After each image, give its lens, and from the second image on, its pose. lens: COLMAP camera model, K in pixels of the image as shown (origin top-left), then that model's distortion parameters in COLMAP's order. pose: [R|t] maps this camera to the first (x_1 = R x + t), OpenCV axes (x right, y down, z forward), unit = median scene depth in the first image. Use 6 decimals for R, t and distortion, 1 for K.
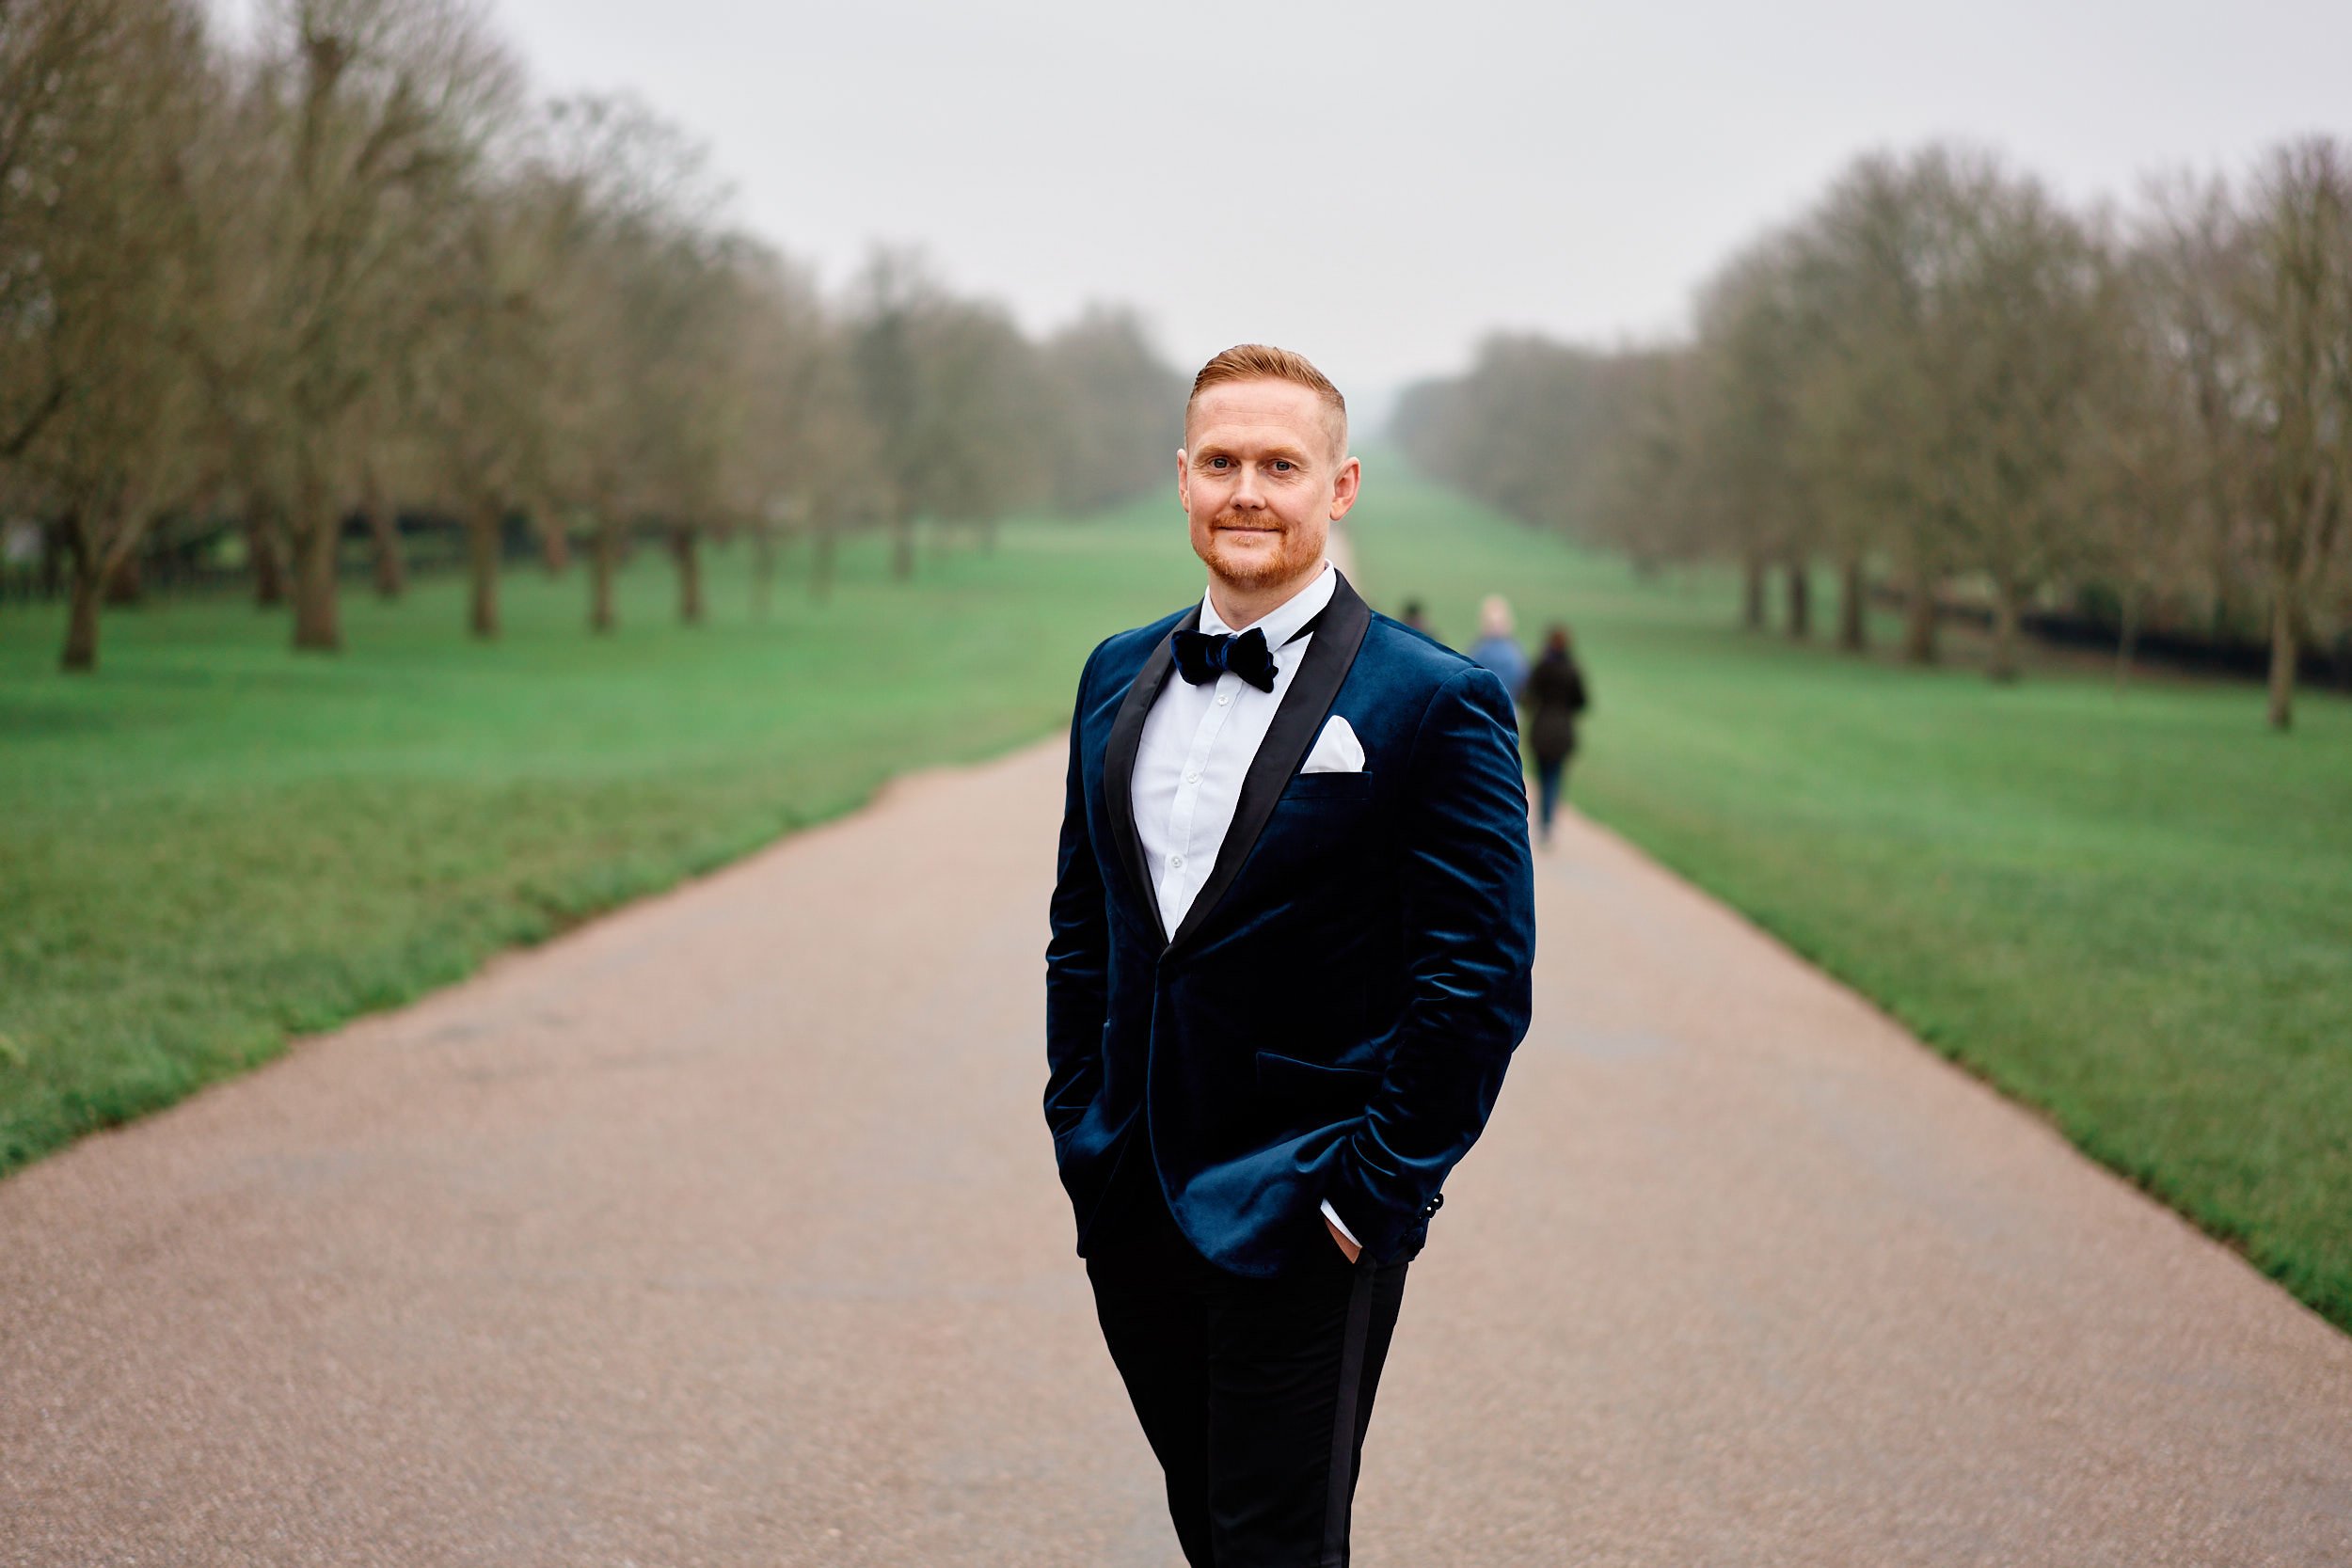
lens RADIAL K [[3915.4, 0, 1176.0], [0, 3915.4, 784.0], [0, 0, 1]] dist [0.222380, -1.524704]
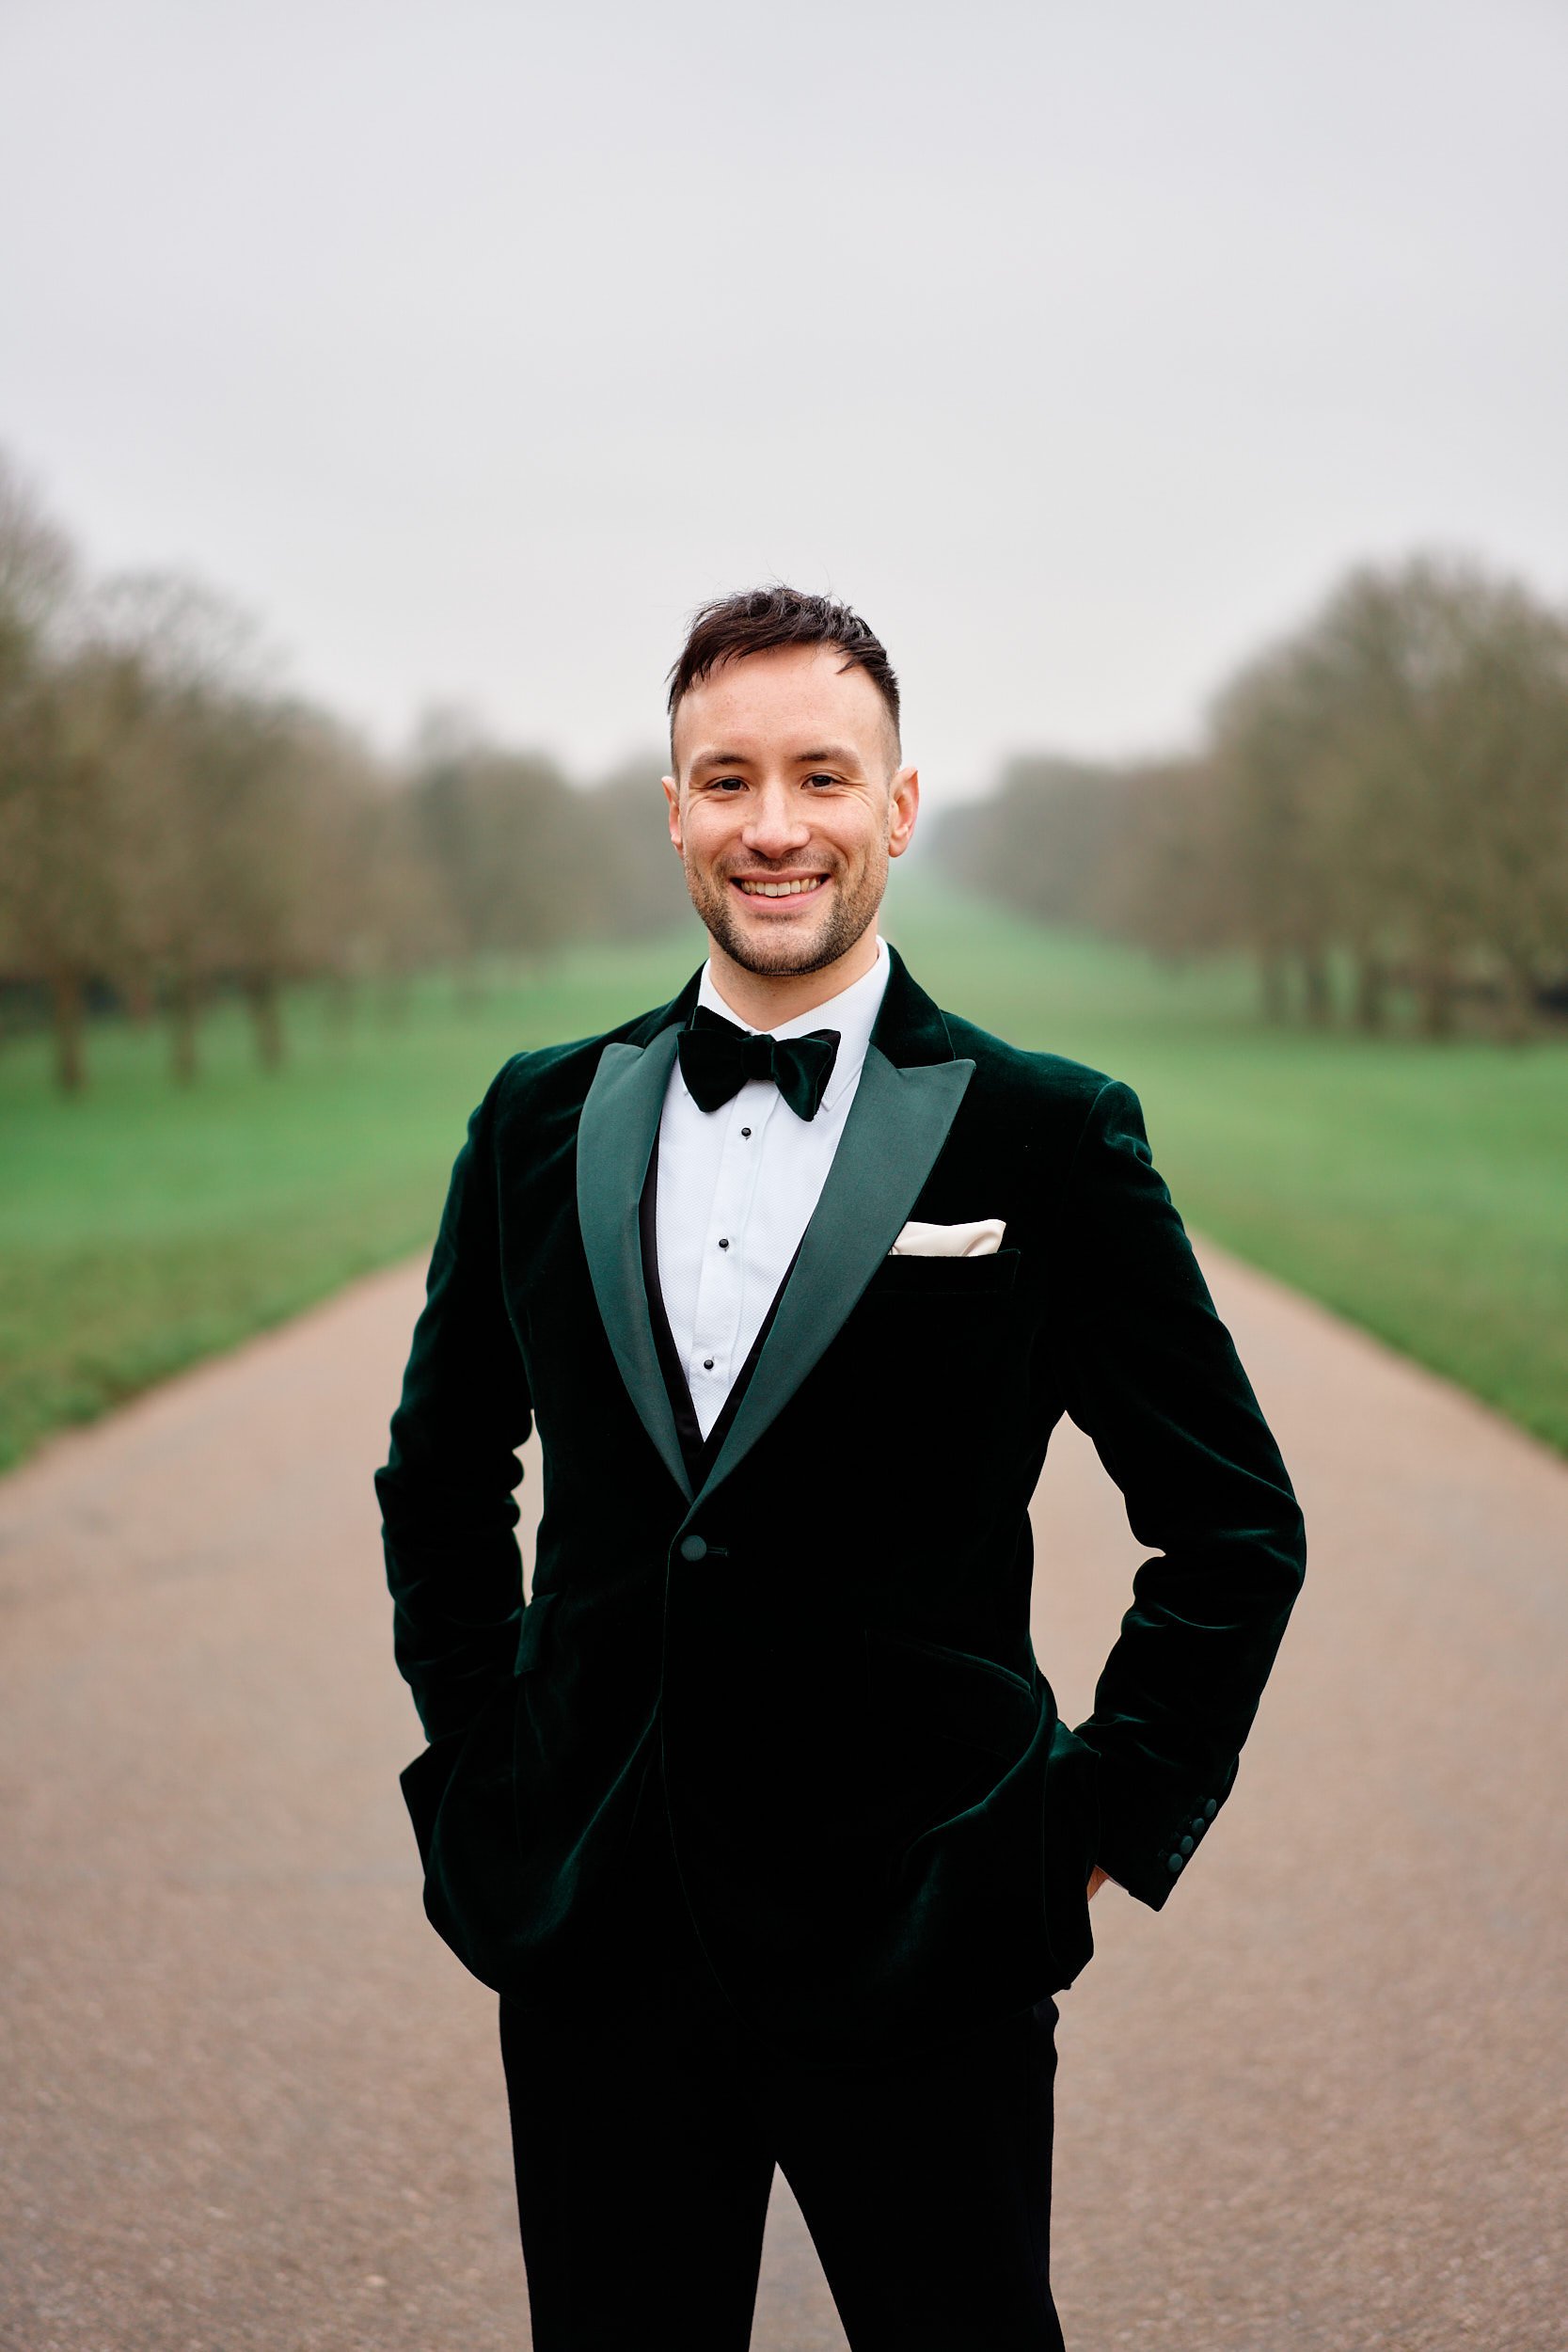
lens RADIAL K [[3650.5, 0, 825.7], [0, 3650.5, 1170.5], [0, 0, 1]] dist [0.167057, -0.962973]
pose [[0.997961, -0.059318, 0.023556, -0.001277], [0.059419, 0.998226, -0.003640, -0.009636], [-0.023299, 0.005033, 0.999716, 0.132185]]
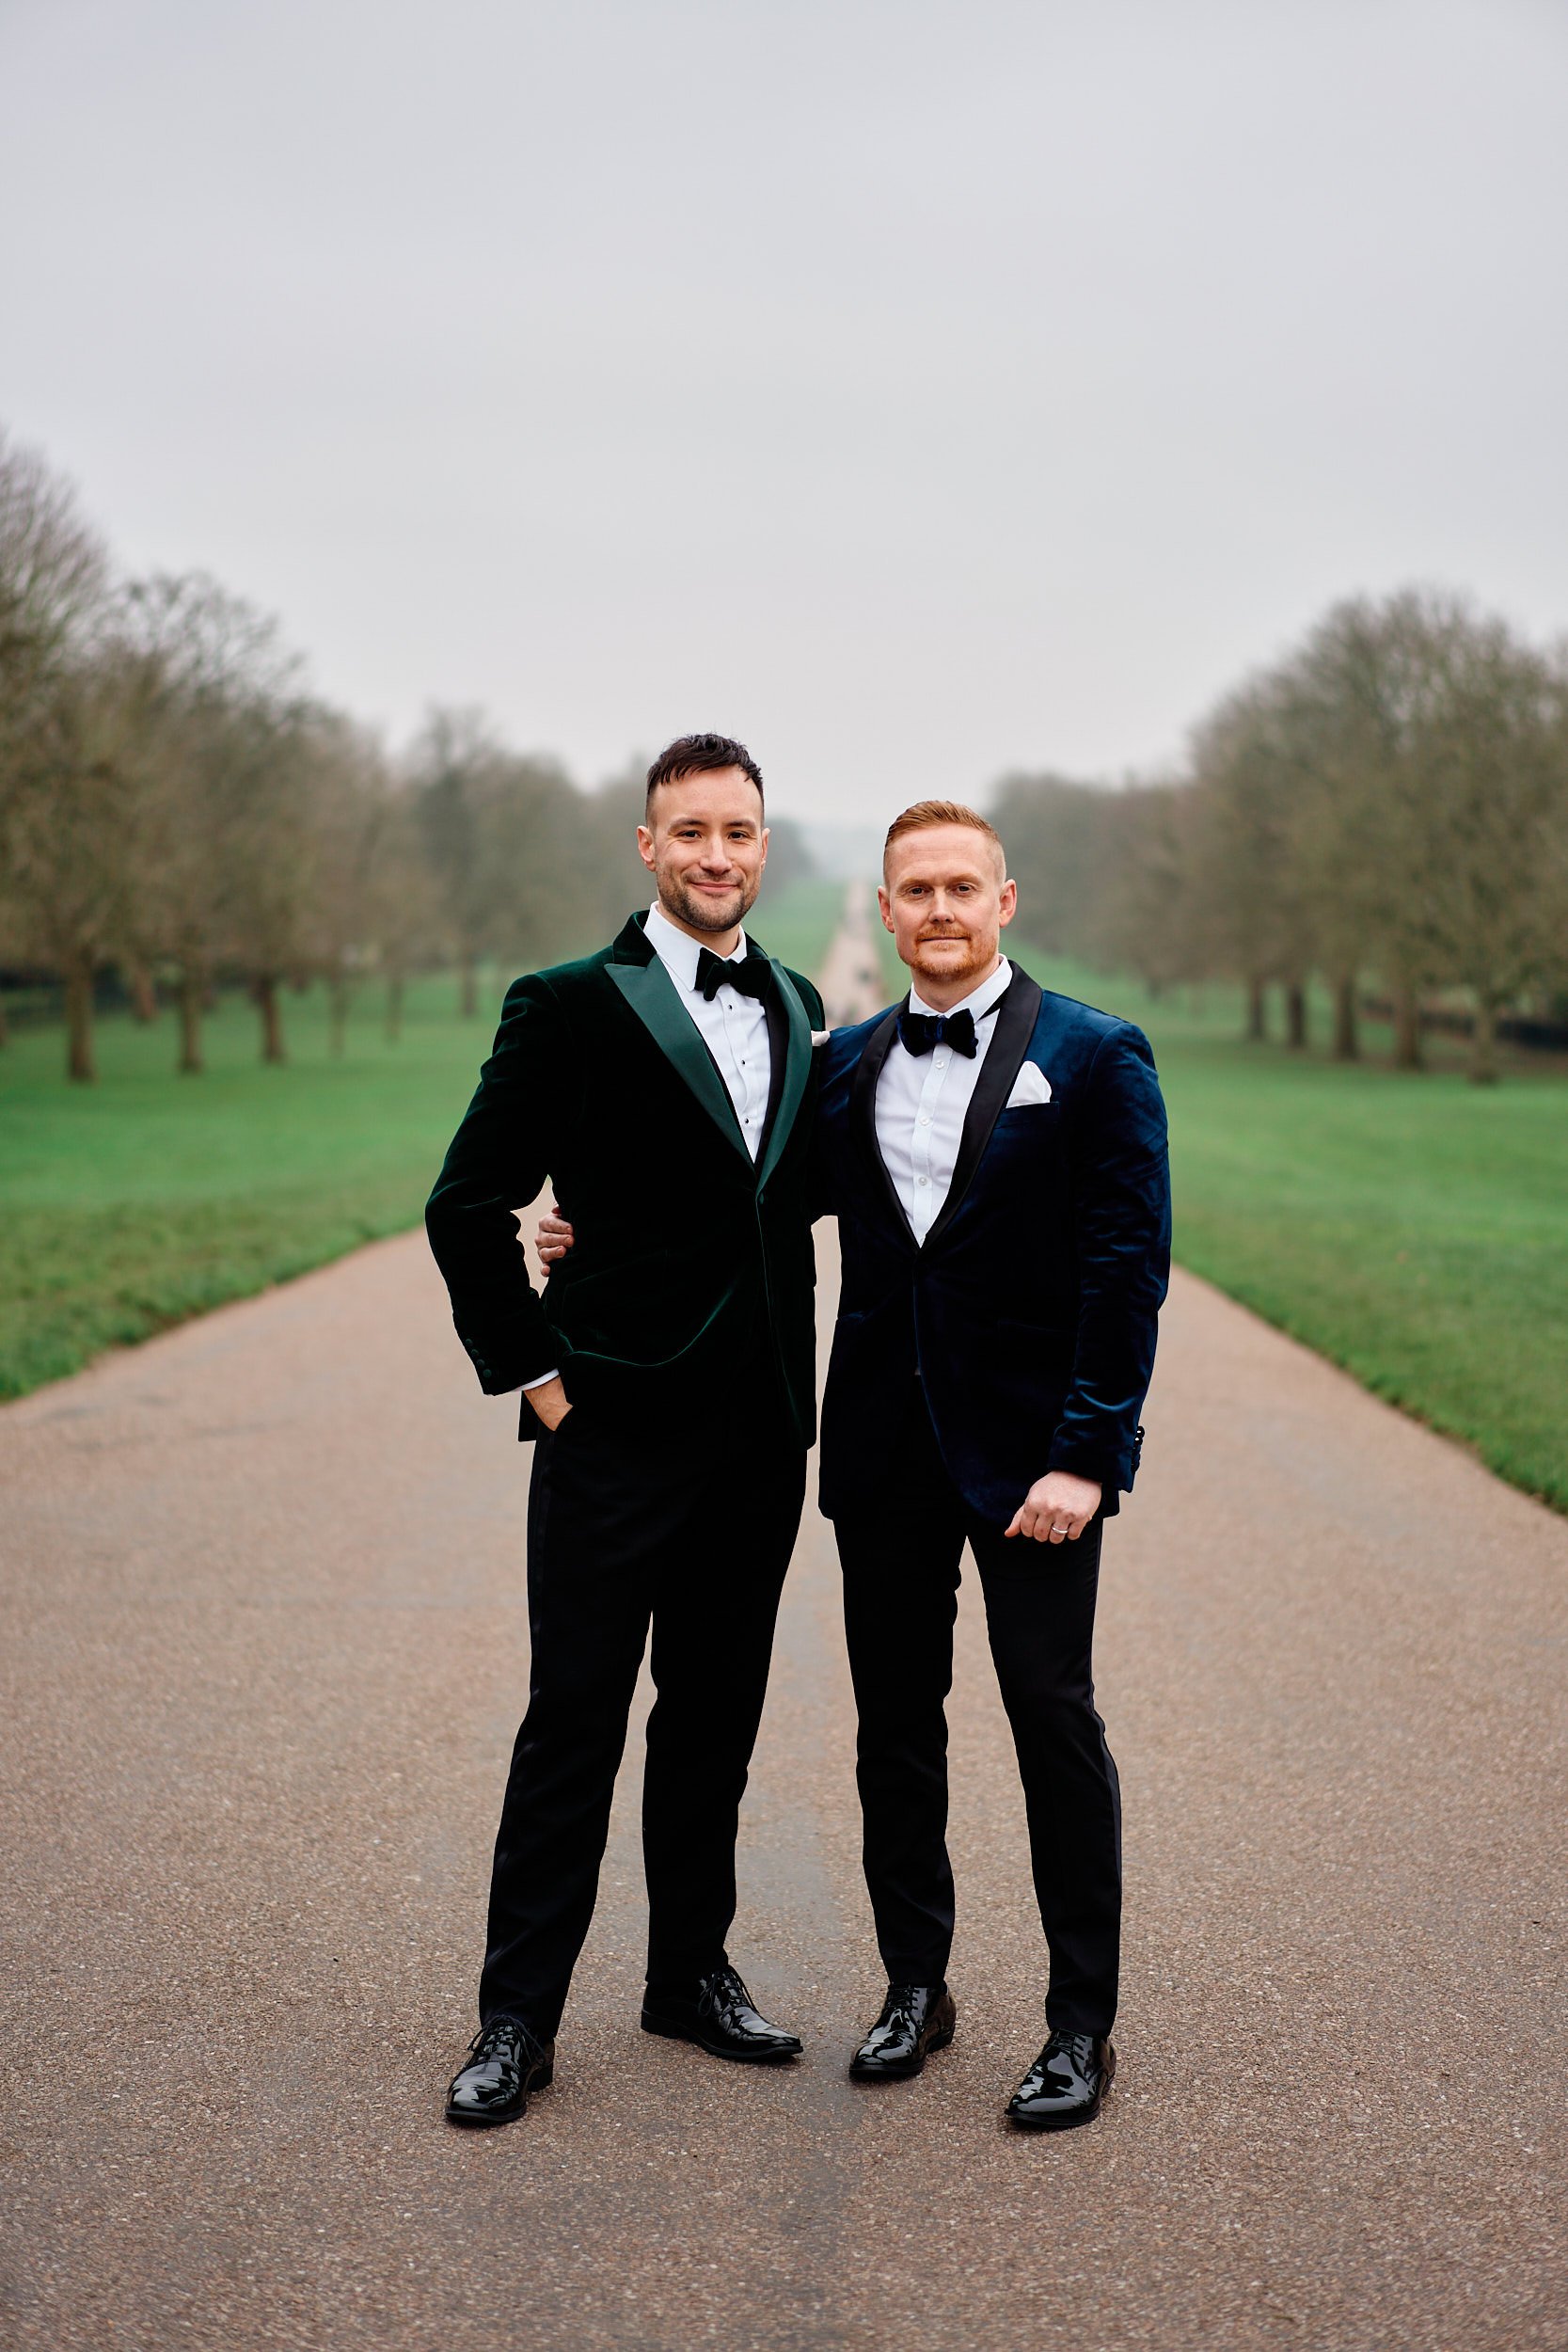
lens RADIAL K [[3651.4, 0, 792.1], [0, 3651.4, 1213.0], [0, 0, 1]] dist [0.198706, -1.432009]
pose [[0.999454, -0.028710, 0.016333, 0.010130], [0.028666, 0.999585, 0.002933, 0.008557], [-0.016411, -0.002464, 0.999862, -0.060796]]
